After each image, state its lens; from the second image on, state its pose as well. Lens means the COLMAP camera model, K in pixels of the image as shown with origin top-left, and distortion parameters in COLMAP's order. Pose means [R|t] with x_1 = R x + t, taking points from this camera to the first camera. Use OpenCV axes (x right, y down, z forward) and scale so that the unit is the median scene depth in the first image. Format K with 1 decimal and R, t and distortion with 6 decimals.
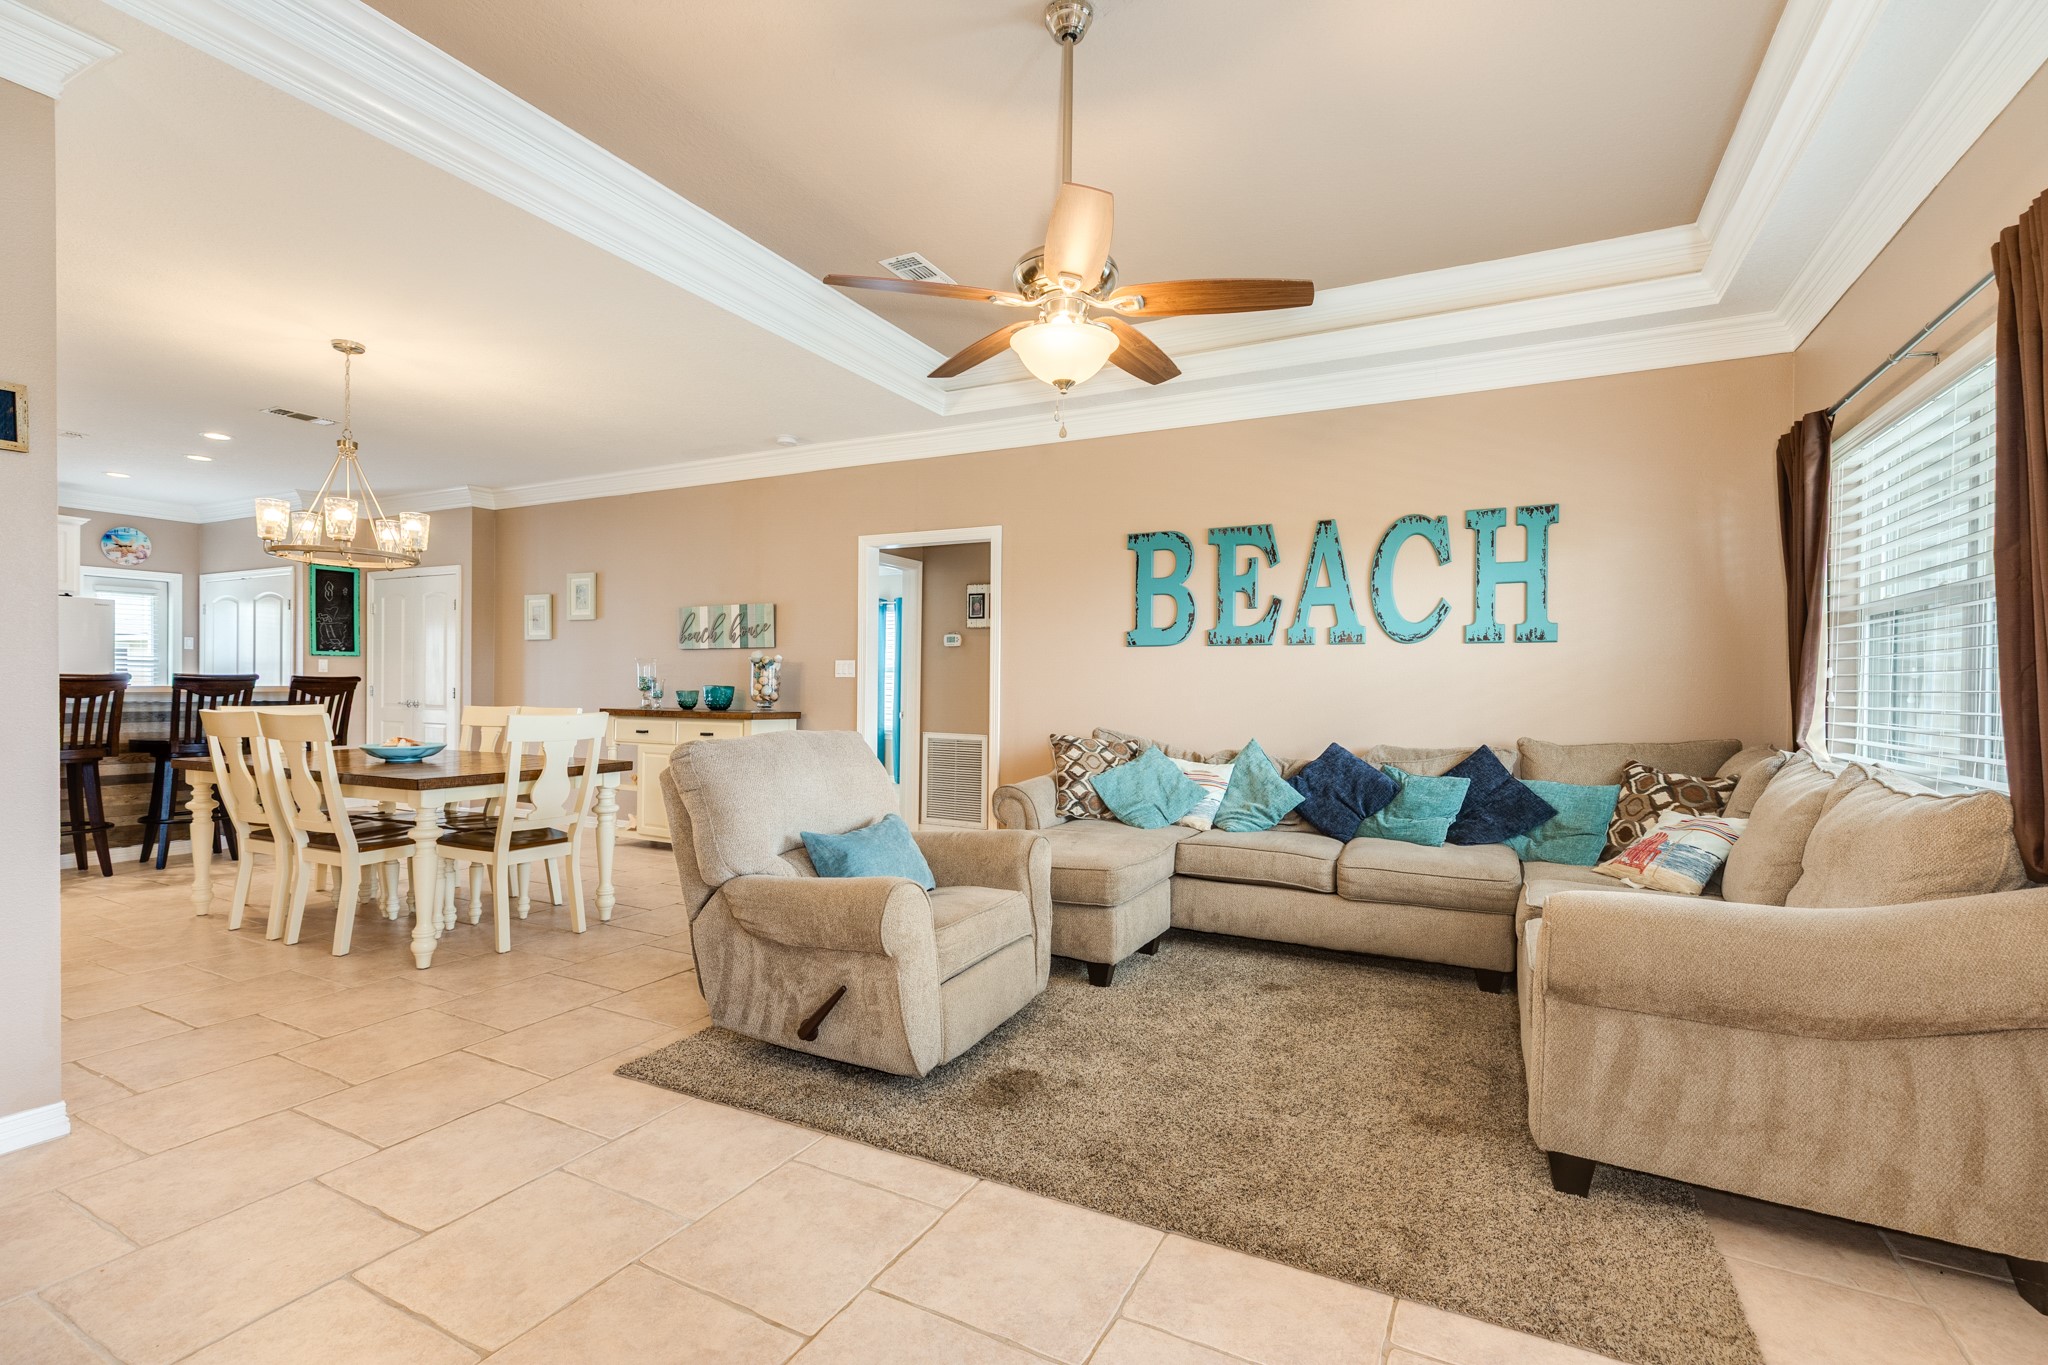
lens RADIAL K [[911.8, 0, 1013.0], [0, 911.8, 691.1], [0, 0, 1]] dist [0.002225, -0.000859]
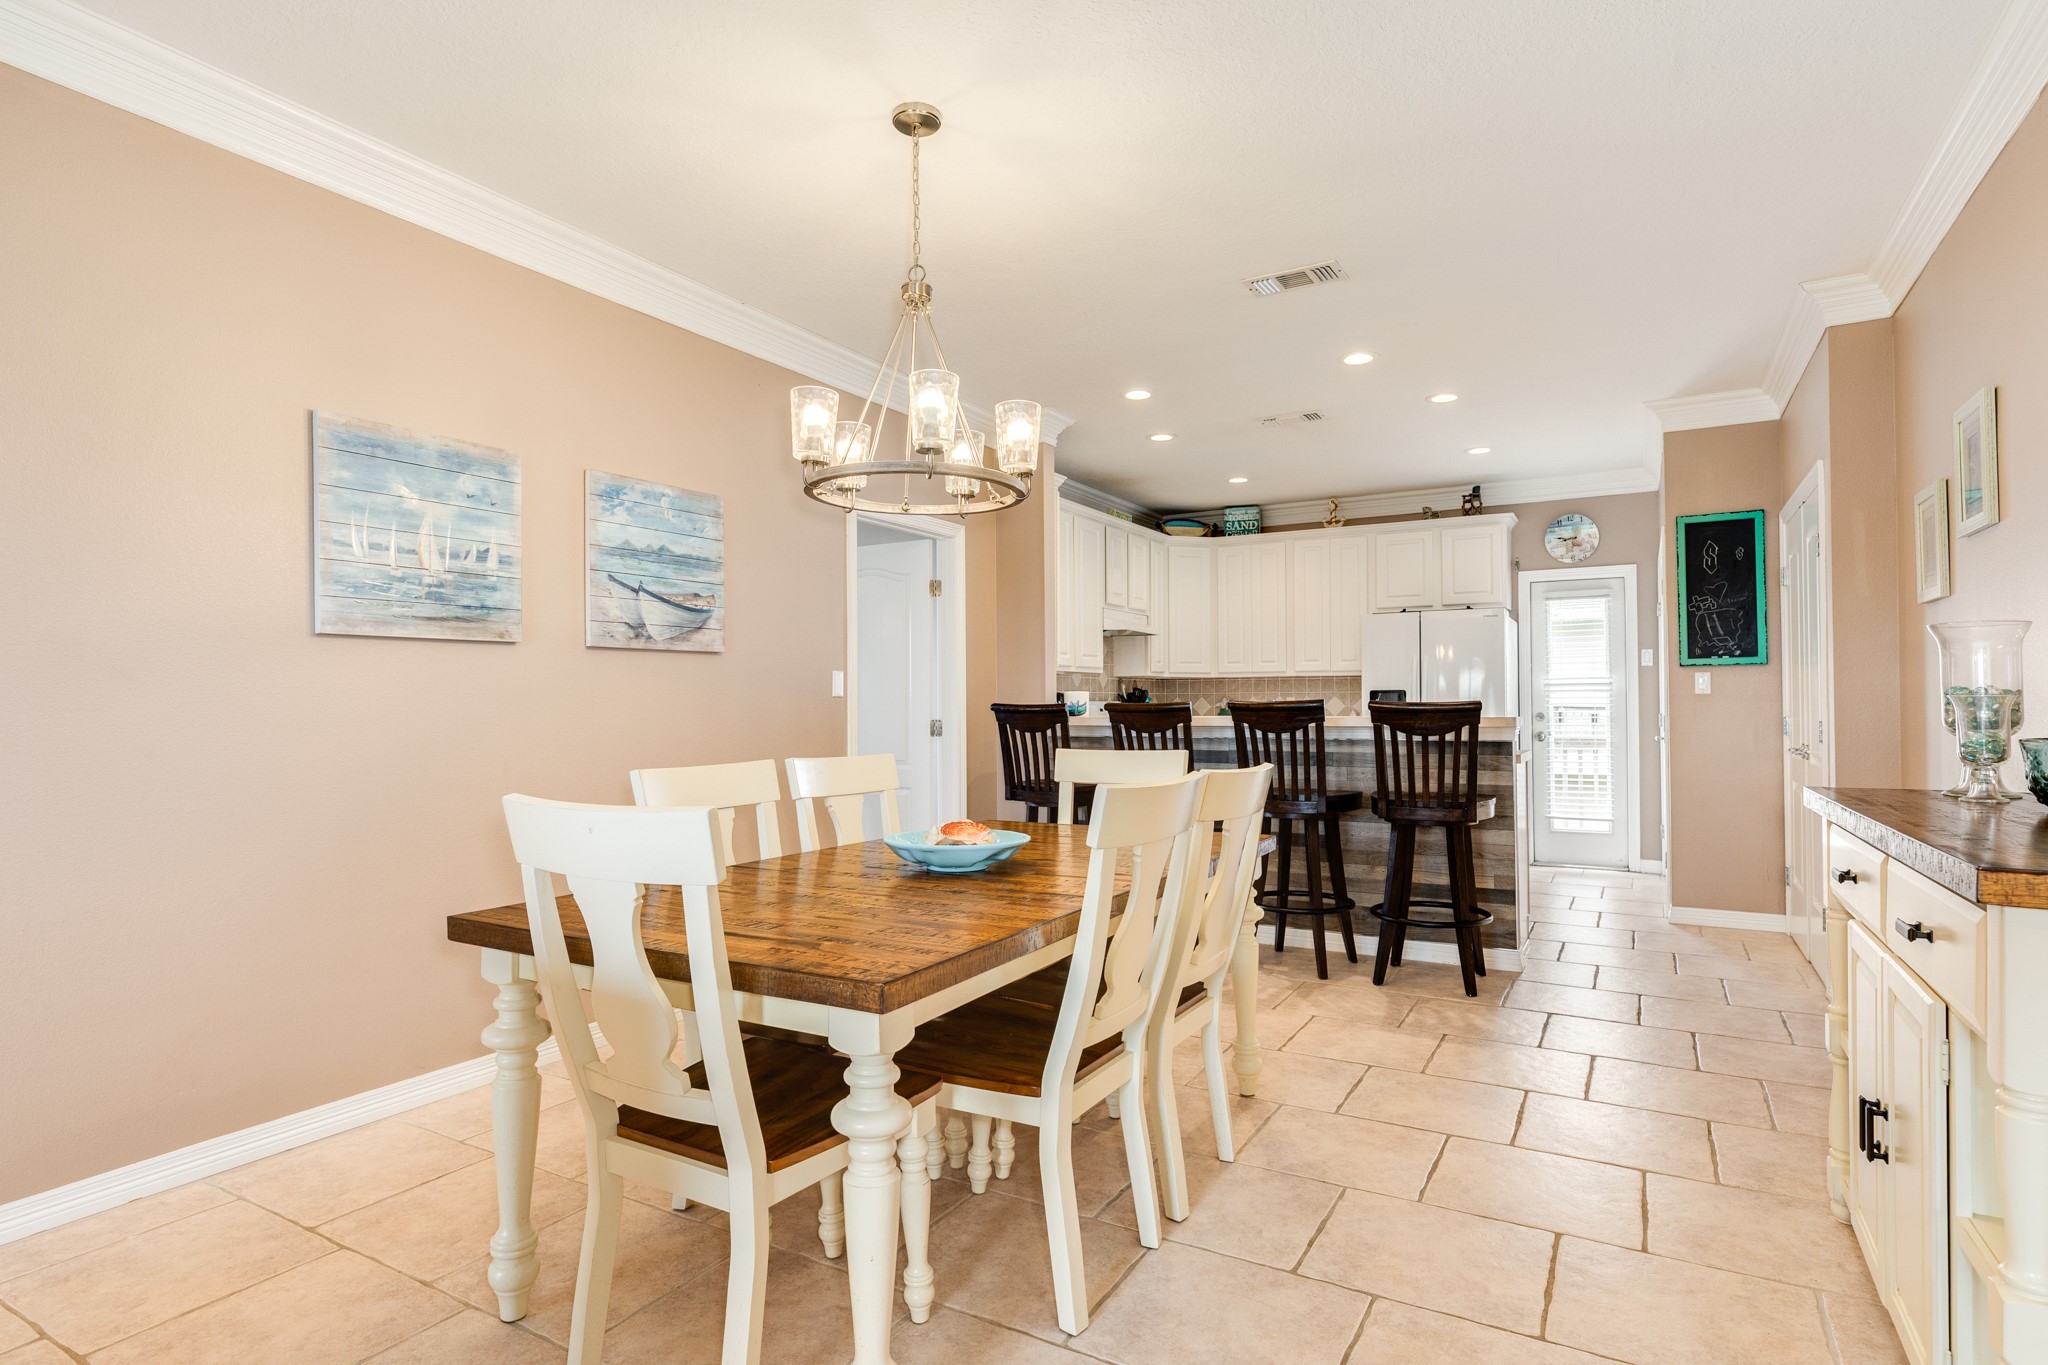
lens RADIAL K [[1053.5, 0, 1032.7], [0, 1053.5, 685.4], [0, 0, 1]] dist [-0.010094, -0.000463]
pose [[-0.043308, -0.029975, -0.998612, -0.094428], [-0.003199, 0.999549, -0.029864, -0.008032], [0.999057, 0.001901, -0.043384, 1.002859]]
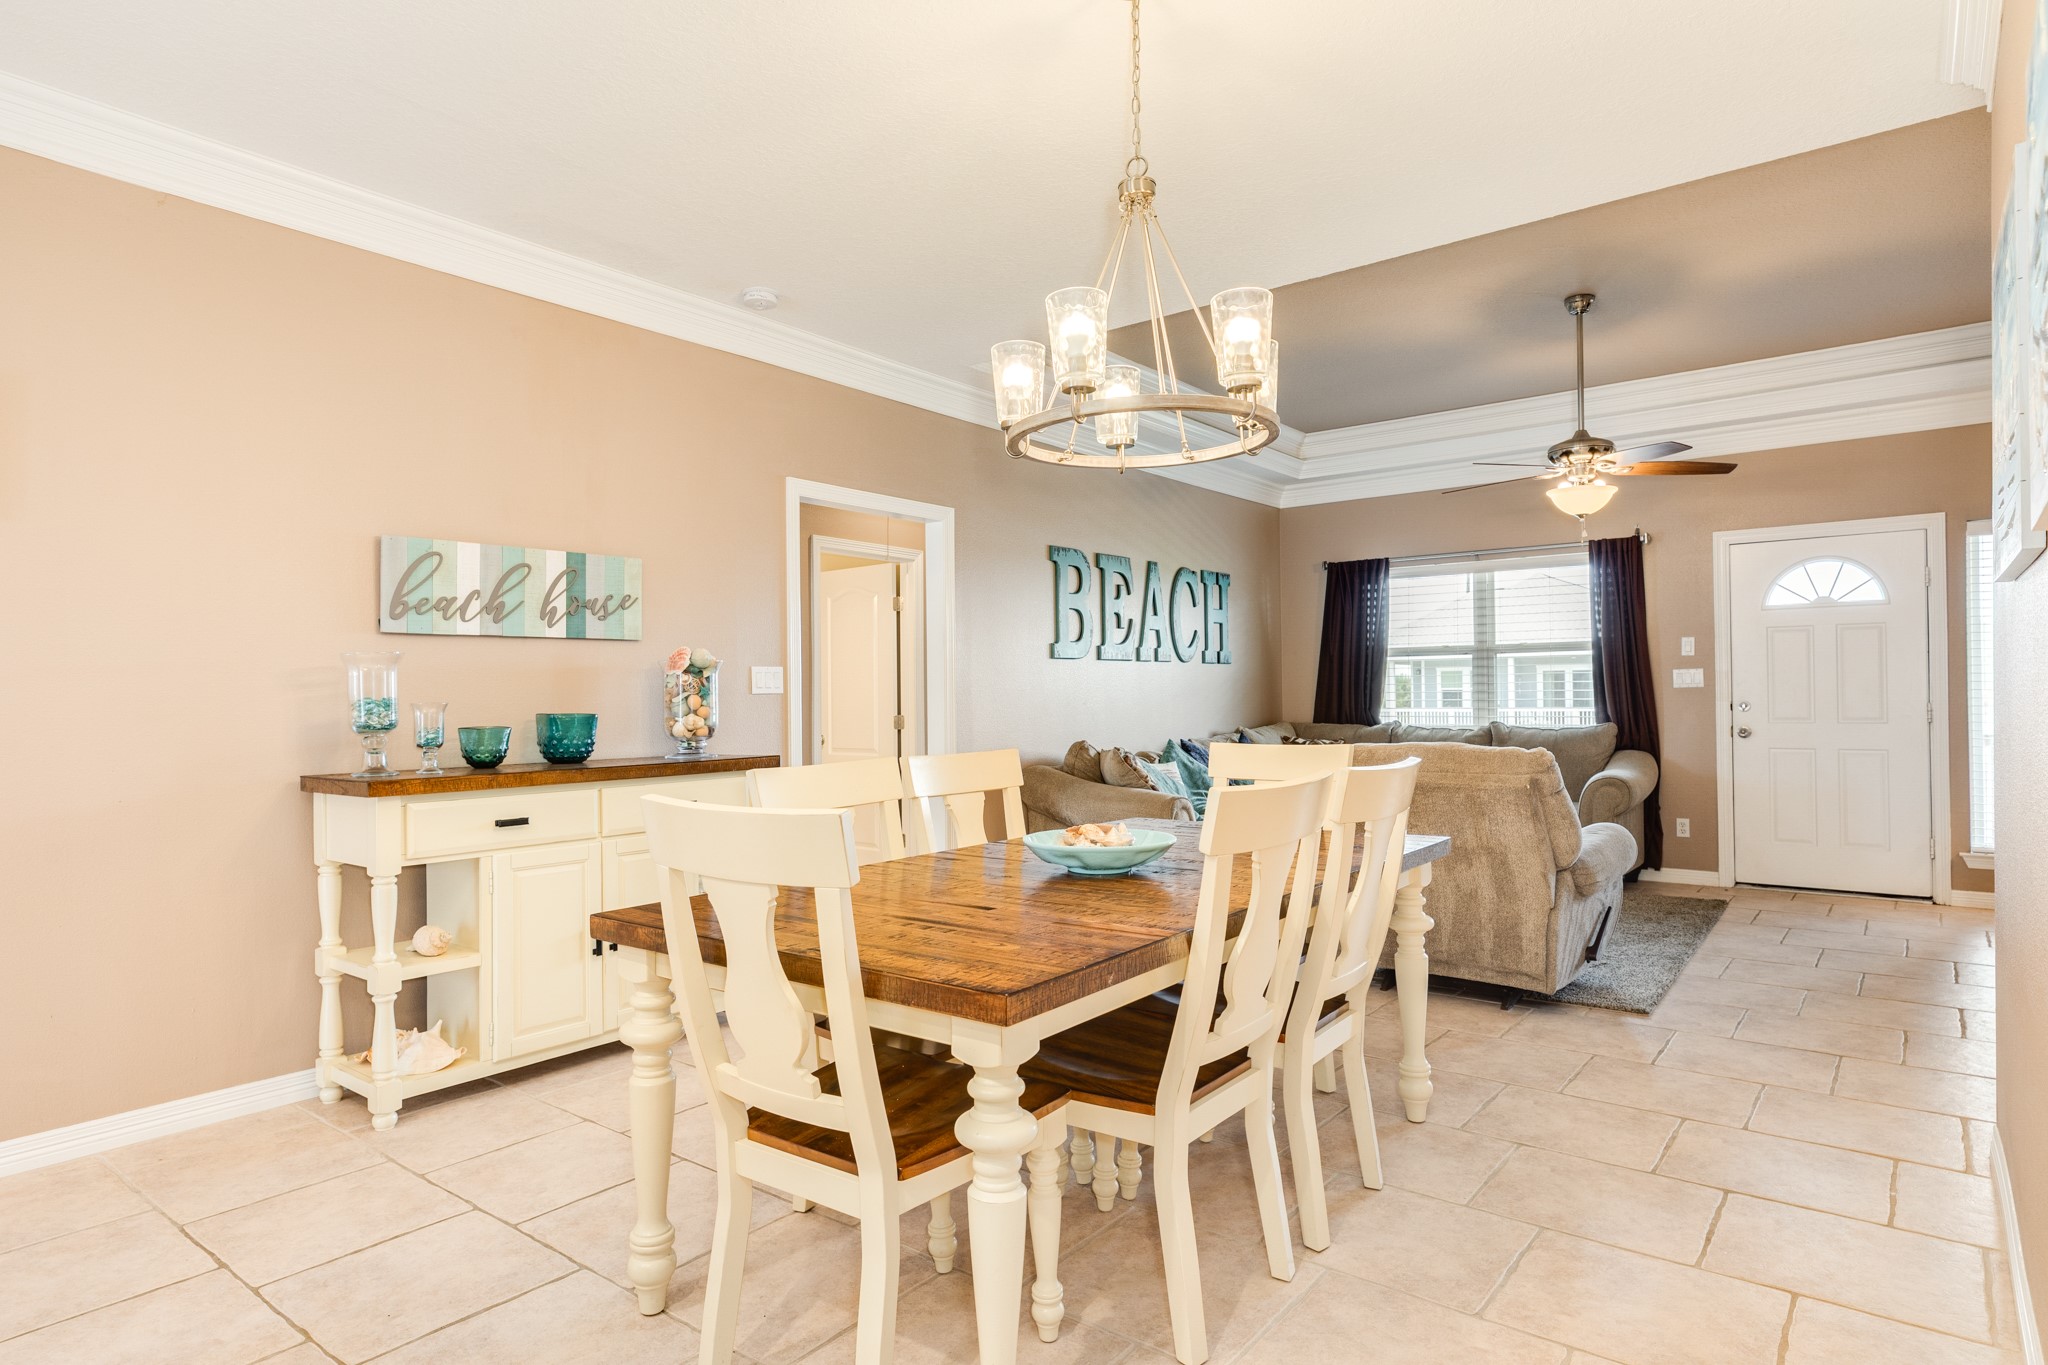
lens RADIAL K [[1134.0, 0, 1012.8], [0, 1134.0, 692.3], [0, 0, 1]] dist [-0.000711, 0.000372]
pose [[0.195747, -0.008834, 0.980615, -1.178523], [0.020944, 0.999769, 0.004826, -0.020160], [-0.980431, 0.019594, 0.195887, 0.864219]]
